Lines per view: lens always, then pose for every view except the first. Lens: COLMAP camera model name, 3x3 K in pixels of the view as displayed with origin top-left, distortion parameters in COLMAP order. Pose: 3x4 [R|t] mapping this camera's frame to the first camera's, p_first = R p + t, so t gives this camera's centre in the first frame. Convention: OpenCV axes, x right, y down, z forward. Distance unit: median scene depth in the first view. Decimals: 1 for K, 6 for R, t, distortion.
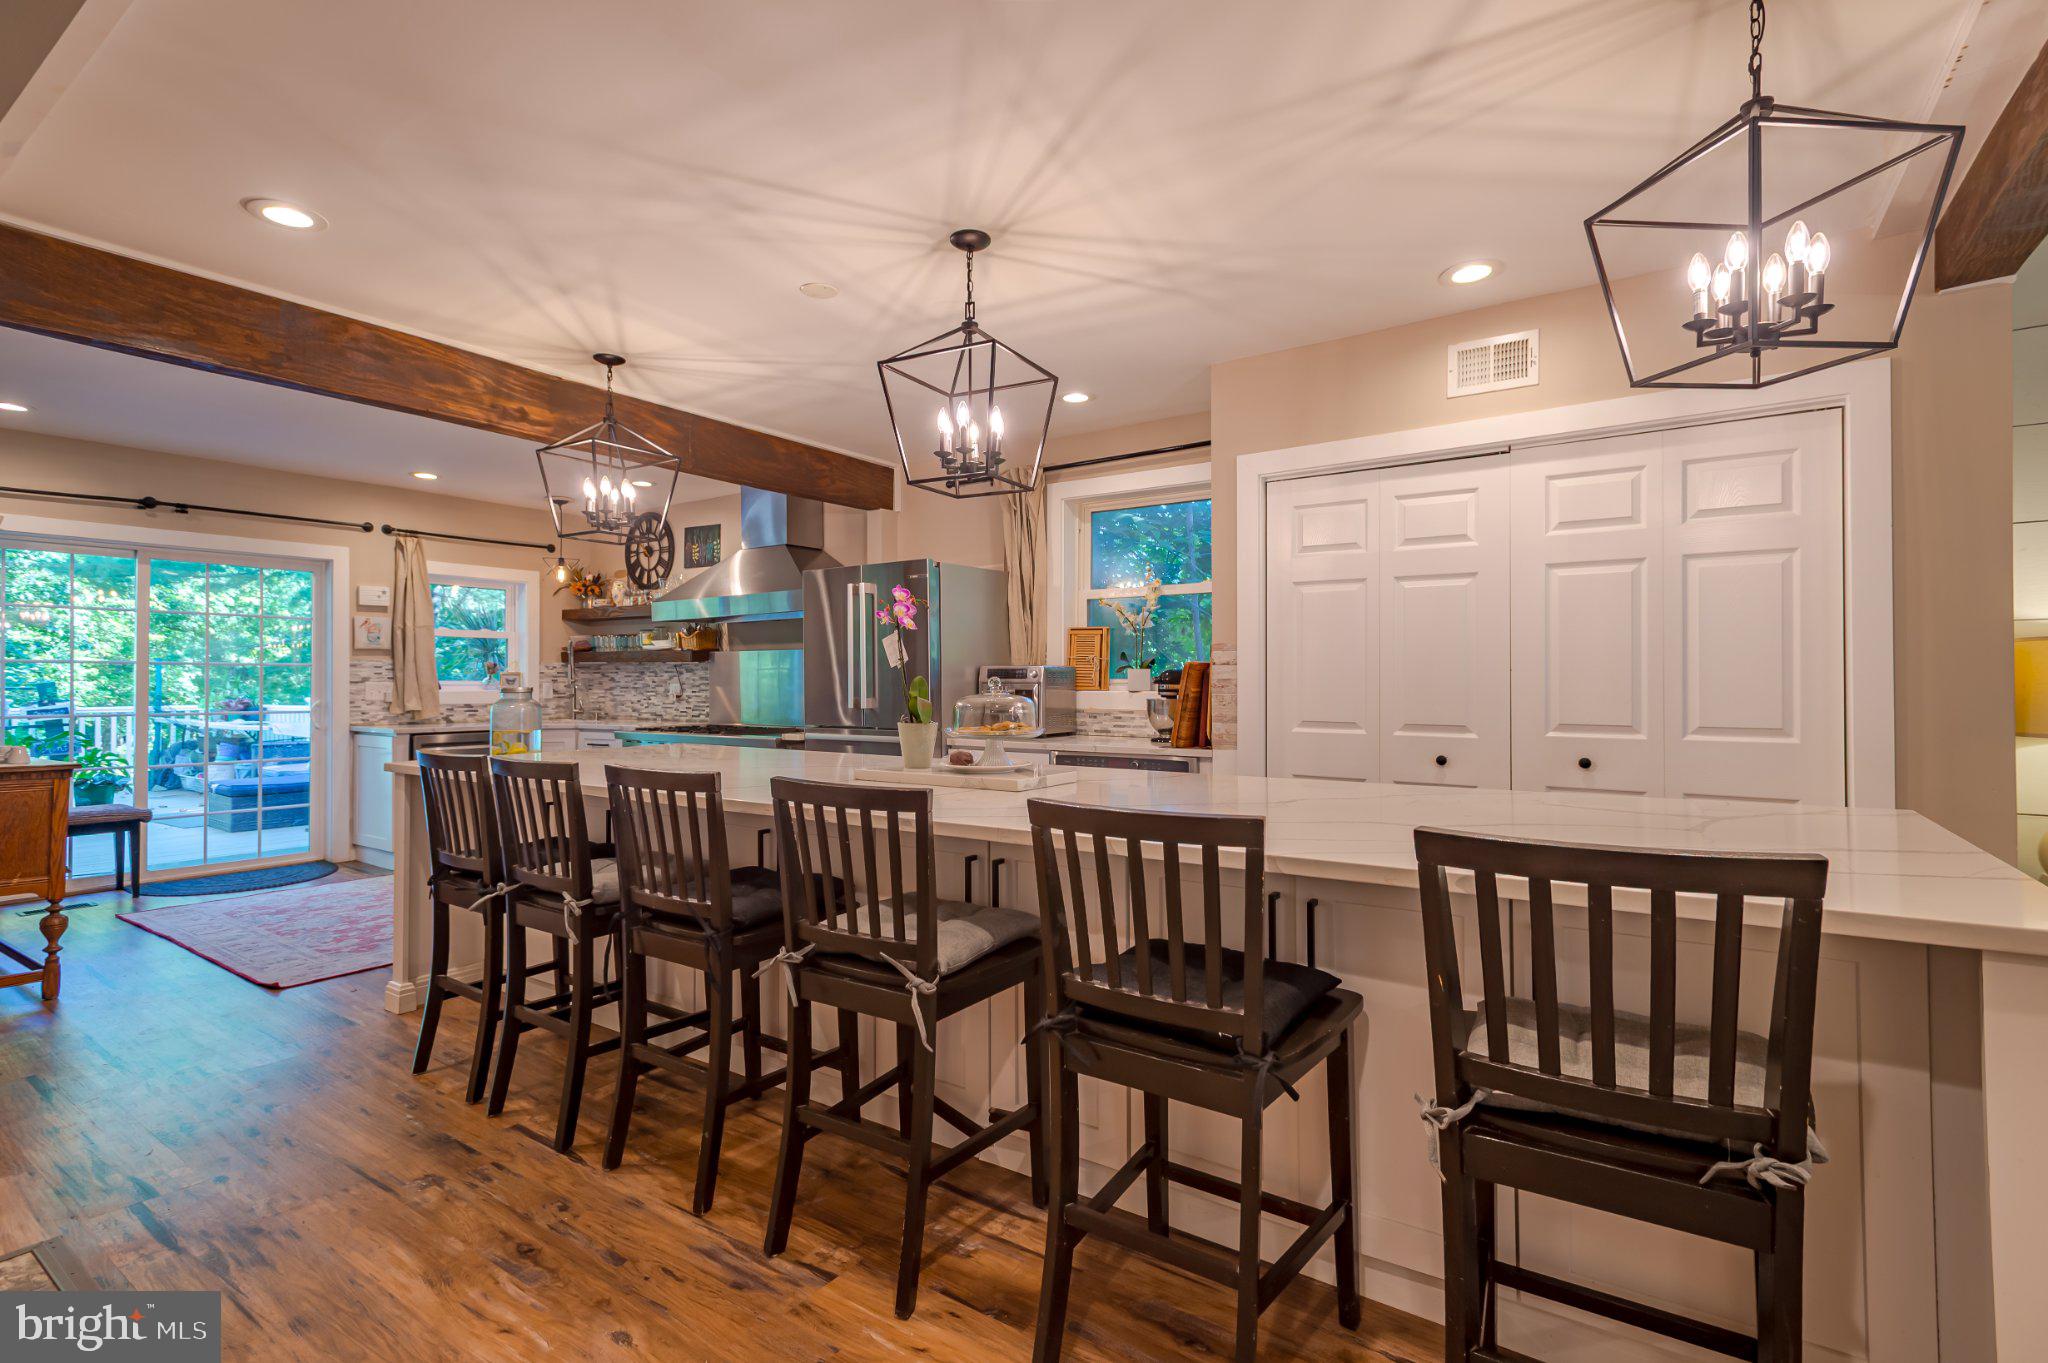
lens RADIAL K [[954.4, 0, 1030.7], [0, 954.4, 675.0], [0, 0, 1]] dist [0.008819, -0.001516]
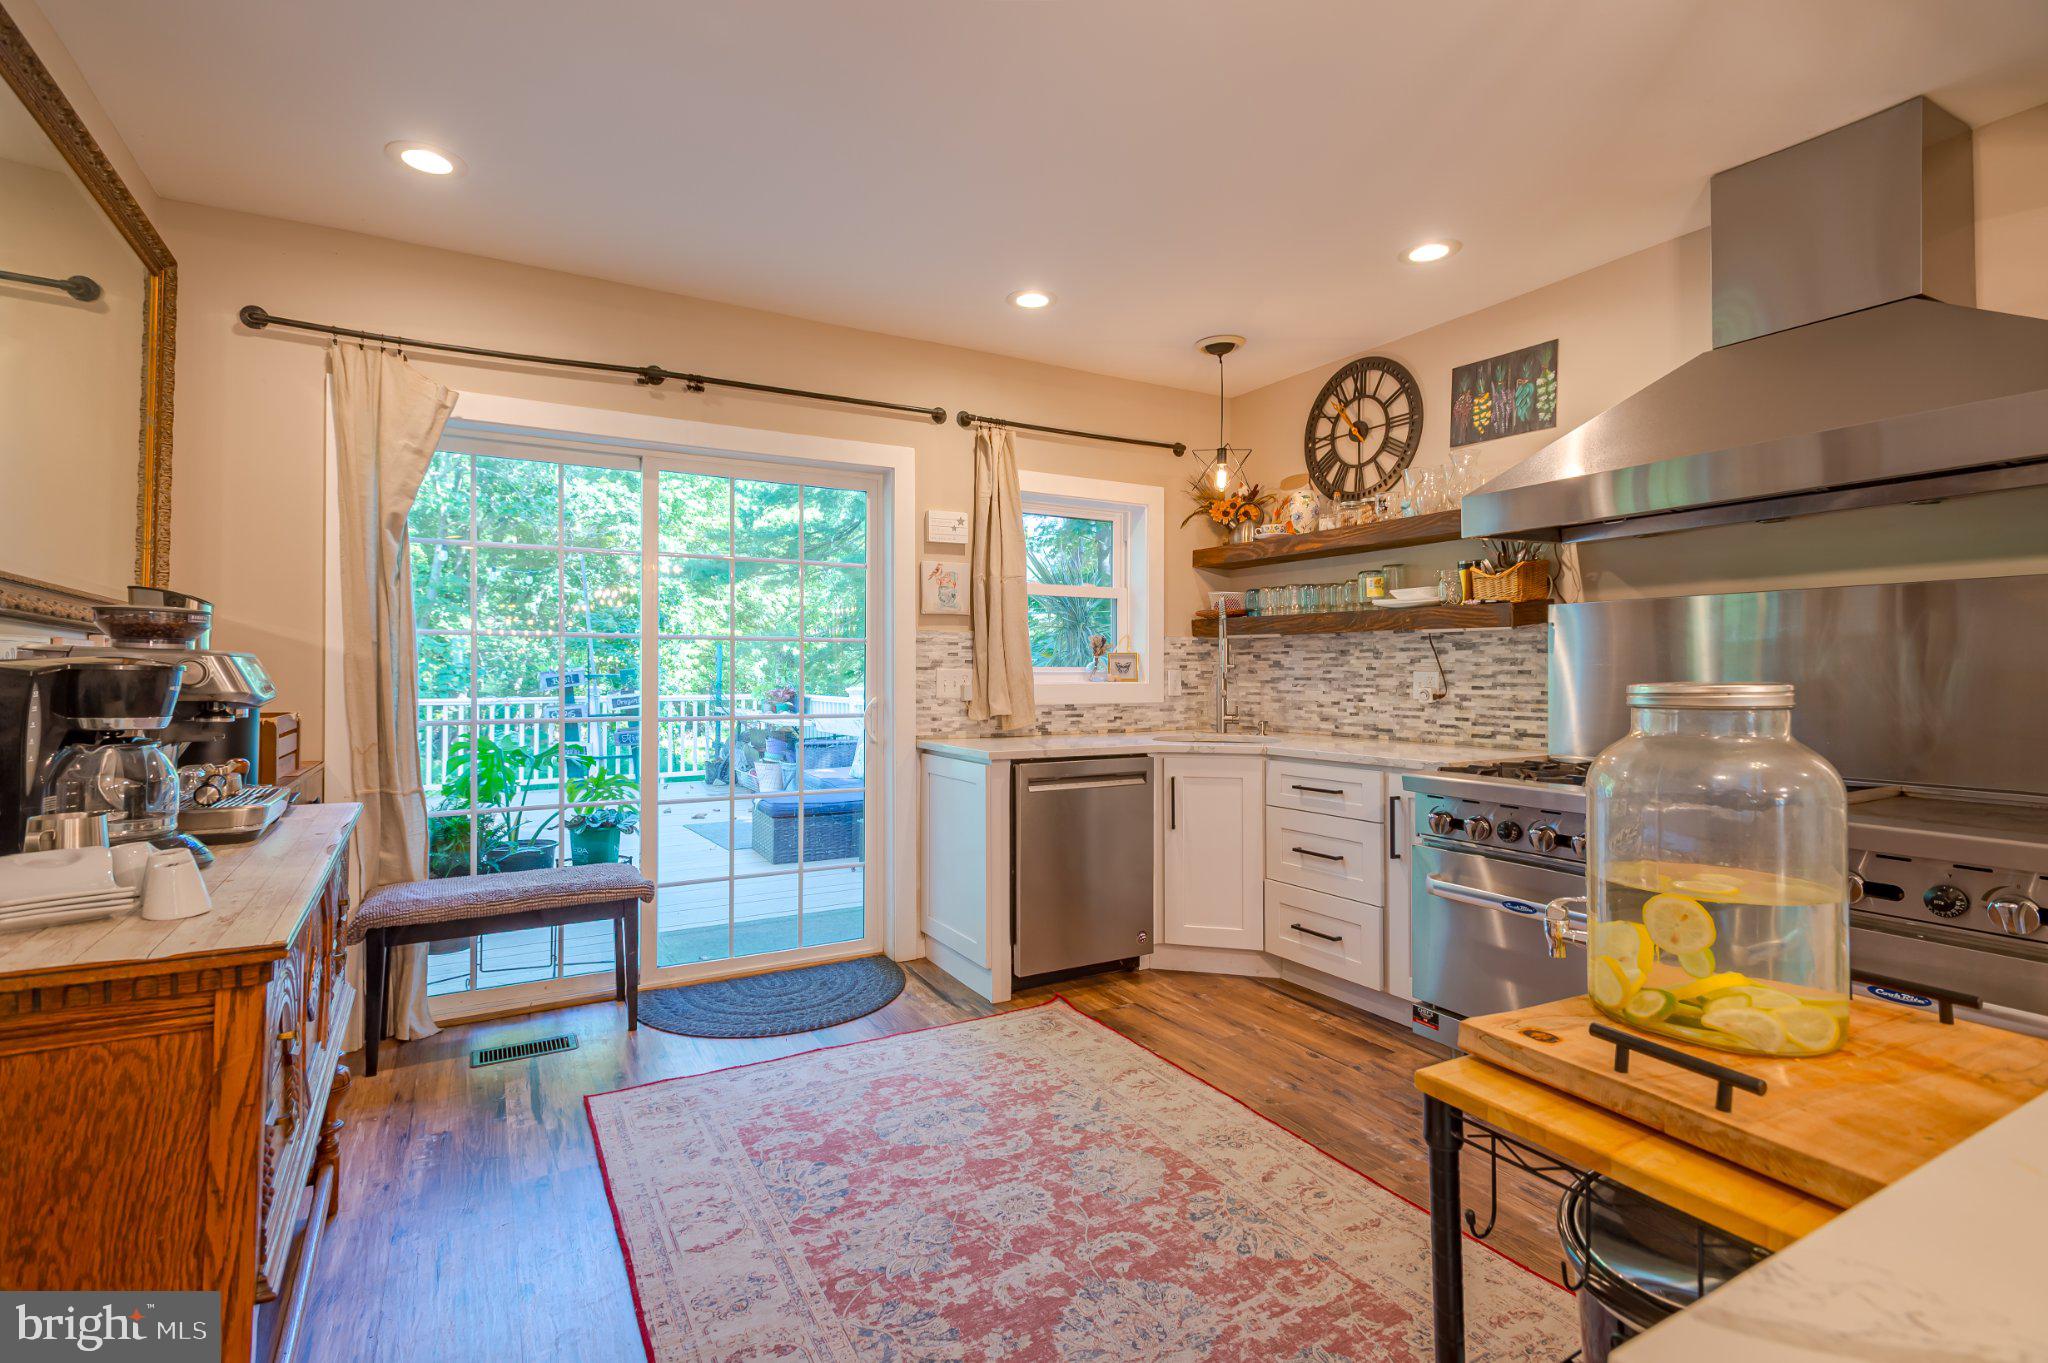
lens RADIAL K [[954.4, 0, 1023.6], [0, 954.4, 671.1], [0, 0, 1]] dist [0.008819, -0.001516]
pose [[0.898643, 0.001147, -0.438680, -0.360304], [0.001980, 0.999976, 0.006670, 0.005184], [0.438677, -0.006863, 0.898619, 0.455759]]
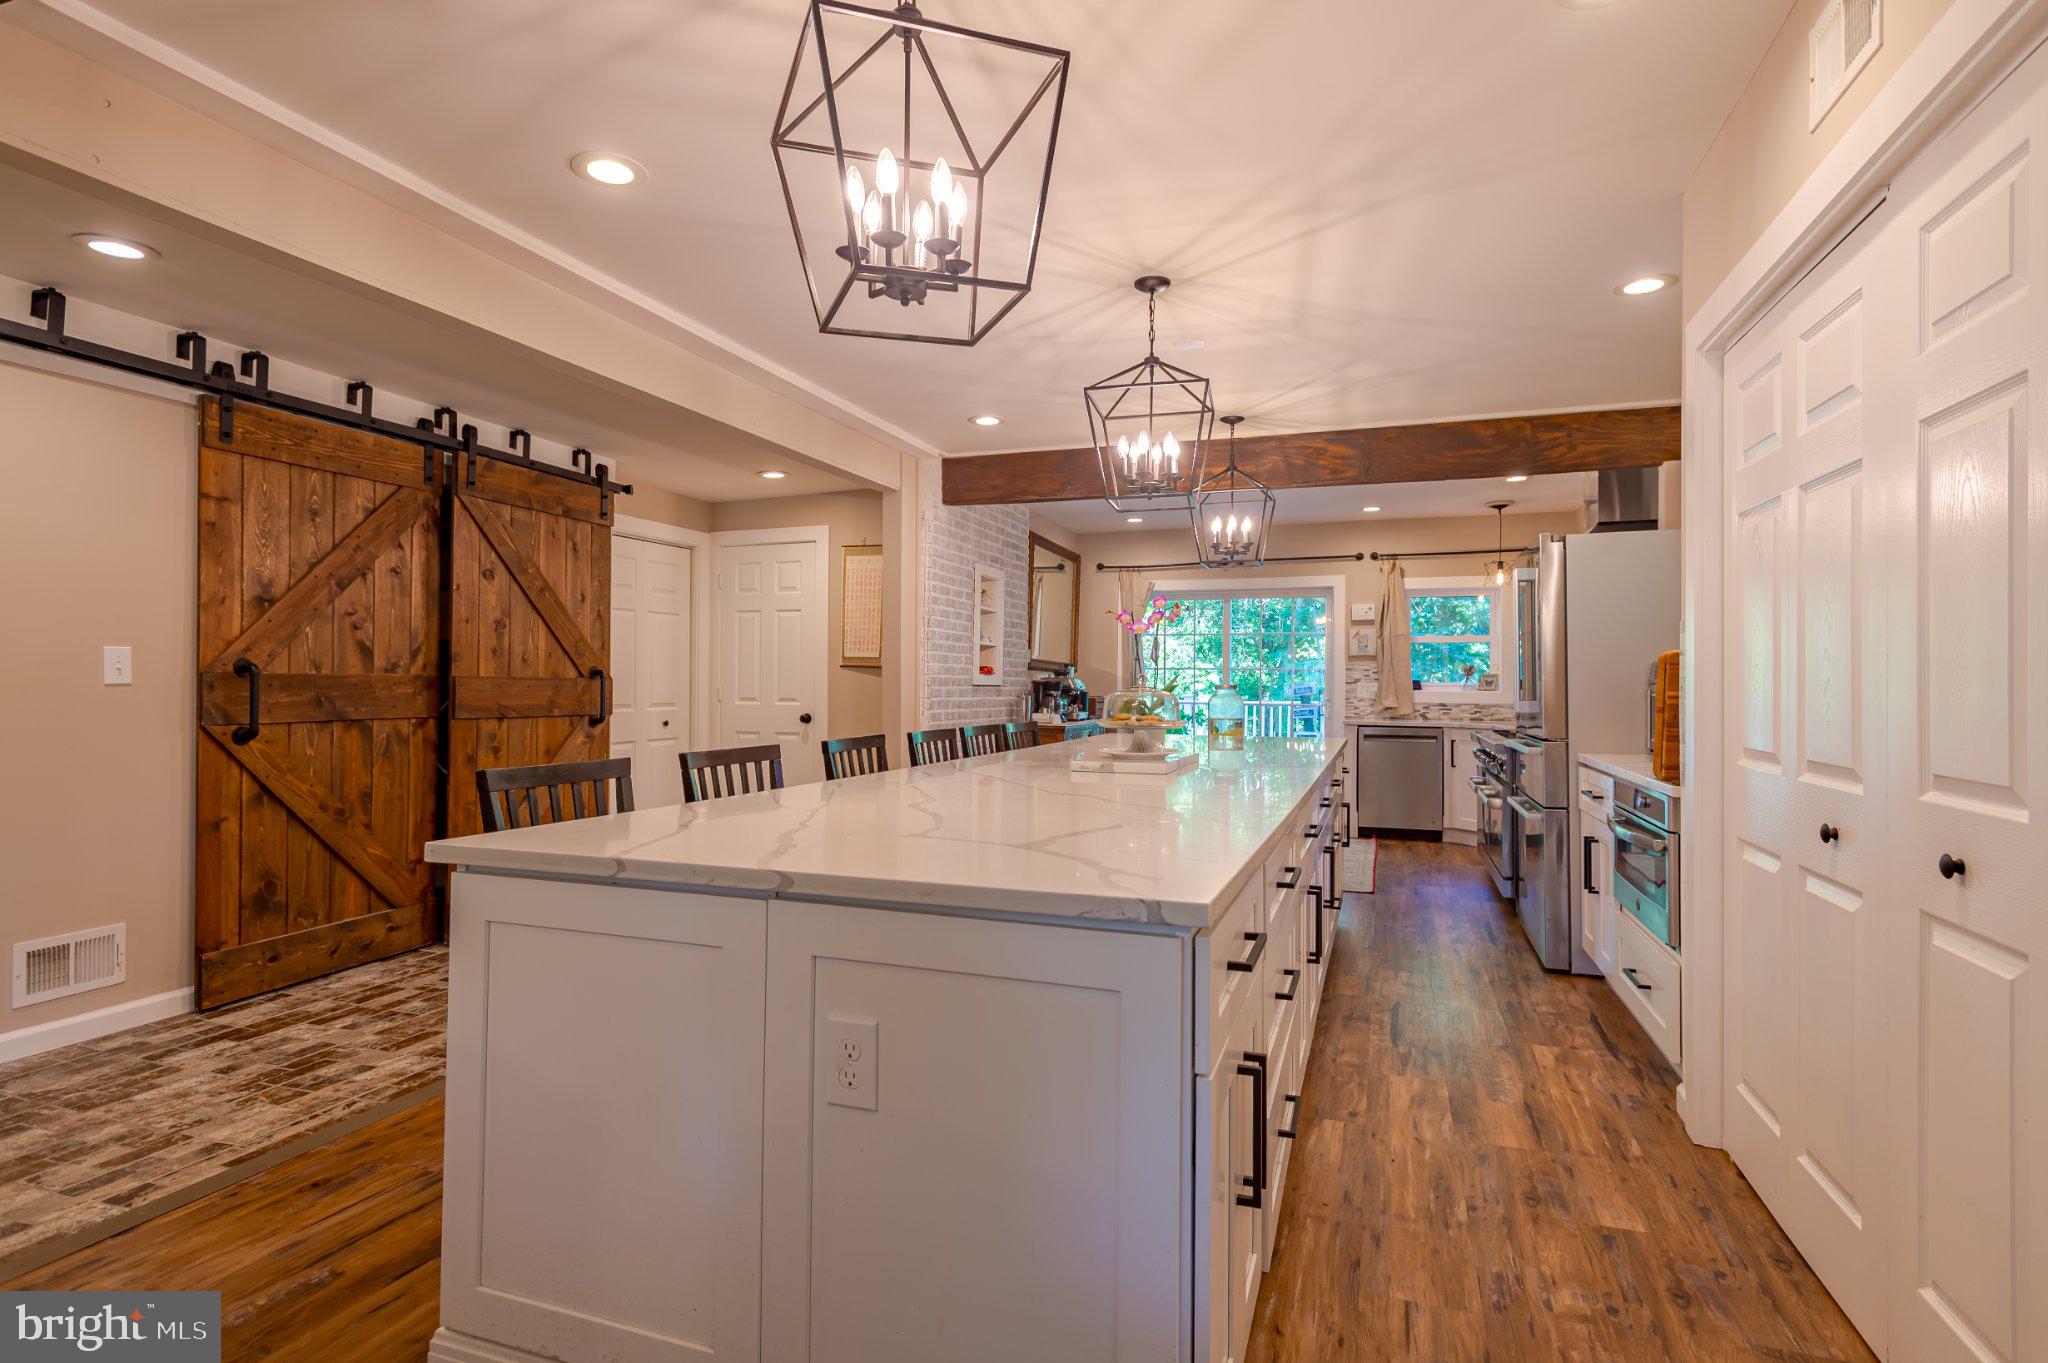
lens RADIAL K [[1034.6, 0, 1013.6], [0, 1034.6, 684.2], [0, 0, 1]] dist [0.001384, -0.000450]
pose [[0.247187, 0.002570, -0.968964, 0.464195], [0.000163, 0.999996, 0.002694, 0.005360], [0.968968, -0.000824, 0.247186, 0.232990]]
